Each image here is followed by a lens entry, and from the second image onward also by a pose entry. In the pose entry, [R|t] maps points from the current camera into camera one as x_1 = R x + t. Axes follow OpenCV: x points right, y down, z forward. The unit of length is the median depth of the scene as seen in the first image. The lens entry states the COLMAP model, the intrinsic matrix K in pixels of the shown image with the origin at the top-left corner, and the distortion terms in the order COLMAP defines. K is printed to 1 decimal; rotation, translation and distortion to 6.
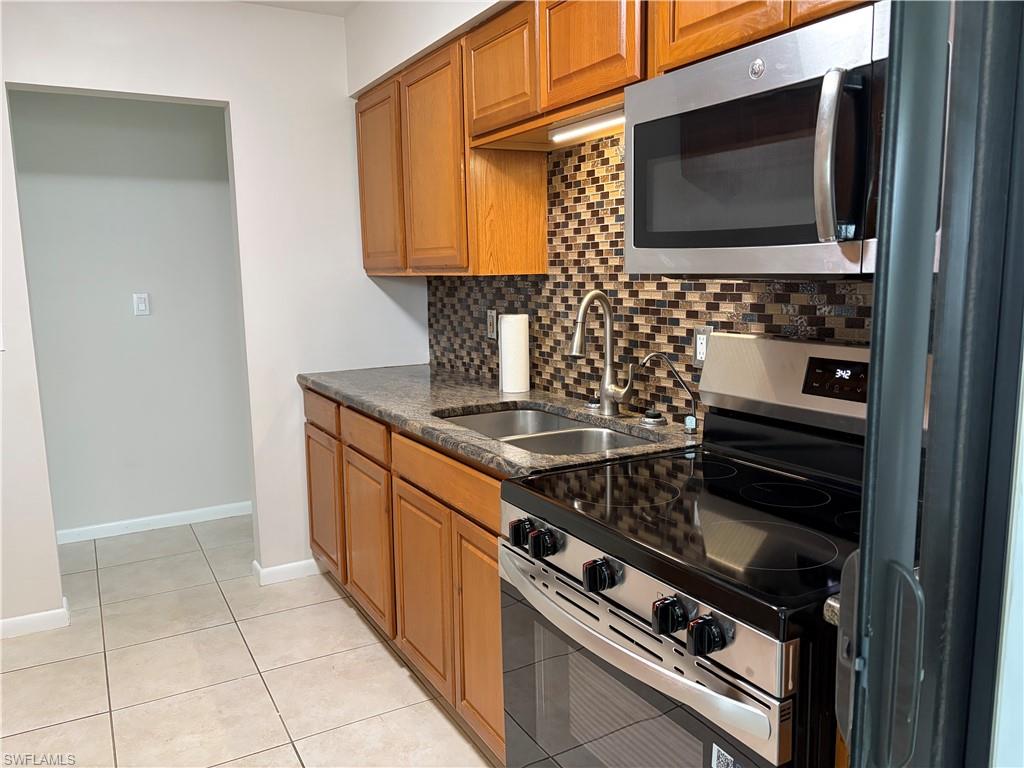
lens RADIAL K [[781.3, 0, 508.1], [0, 781.3, 379.4], [0, 0, 1]] dist [0.040072, -0.038029]
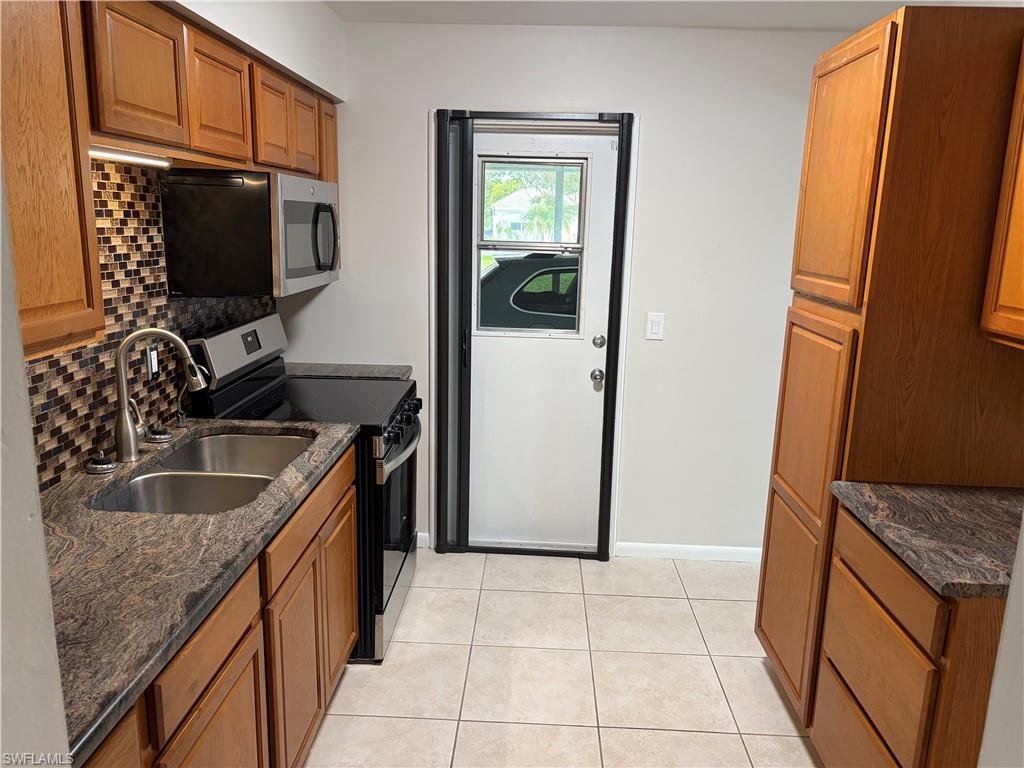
lens RADIAL K [[781.3, 0, 511.9], [0, 781.3, 386.3], [0, 0, 1]] dist [0.040072, -0.038029]
pose [[-0.854504, -0.112985, 0.507007, -0.223367], [0.063492, 0.946020, 0.317827, -0.094355], [-0.515549, 0.303776, -0.801205, 0.453334]]
